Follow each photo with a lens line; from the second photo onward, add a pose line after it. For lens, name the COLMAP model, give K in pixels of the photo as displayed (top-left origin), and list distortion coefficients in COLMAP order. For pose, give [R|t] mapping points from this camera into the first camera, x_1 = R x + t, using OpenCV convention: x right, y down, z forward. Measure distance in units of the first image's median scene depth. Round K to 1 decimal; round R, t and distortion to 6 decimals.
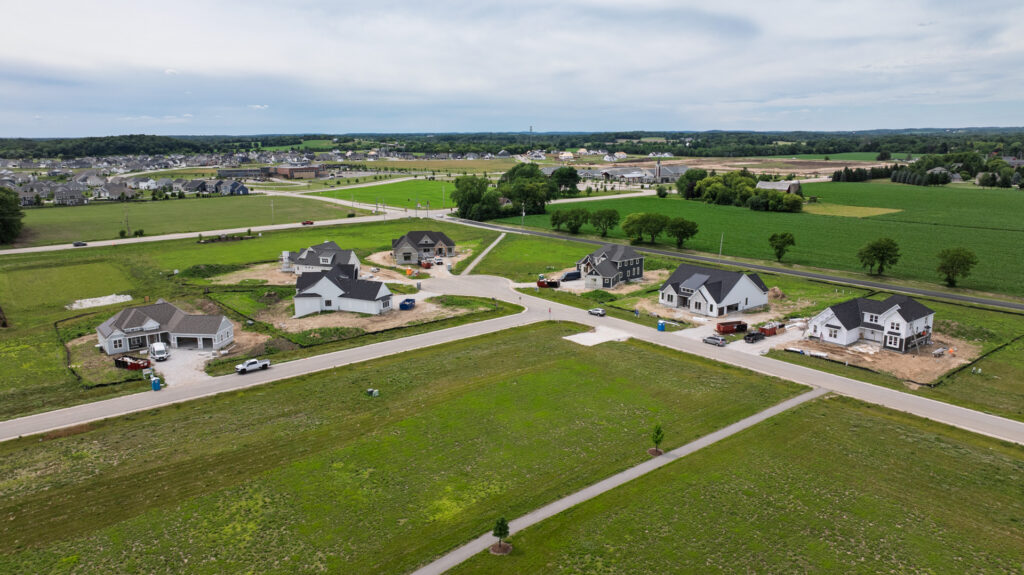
lens RADIAL K [[718.4, 0, 516.0], [0, 718.4, 283.0], [0, 0, 1]] dist [-0.020614, 0.004147]
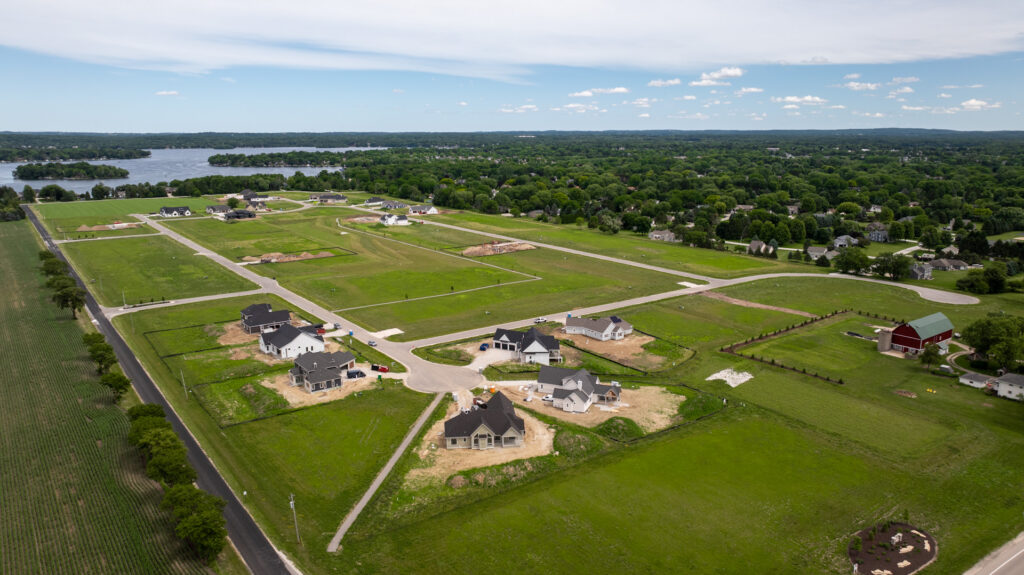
lens RADIAL K [[718.4, 0, 516.0], [0, 718.4, 283.0], [0, 0, 1]] dist [-0.020614, 0.004147]
pose [[-0.999421, -0.001512, 0.034004, -0.216145], [0.012381, 0.914441, 0.404530, -0.587096], [-0.031706, 0.404716, -0.913892, 1.883816]]
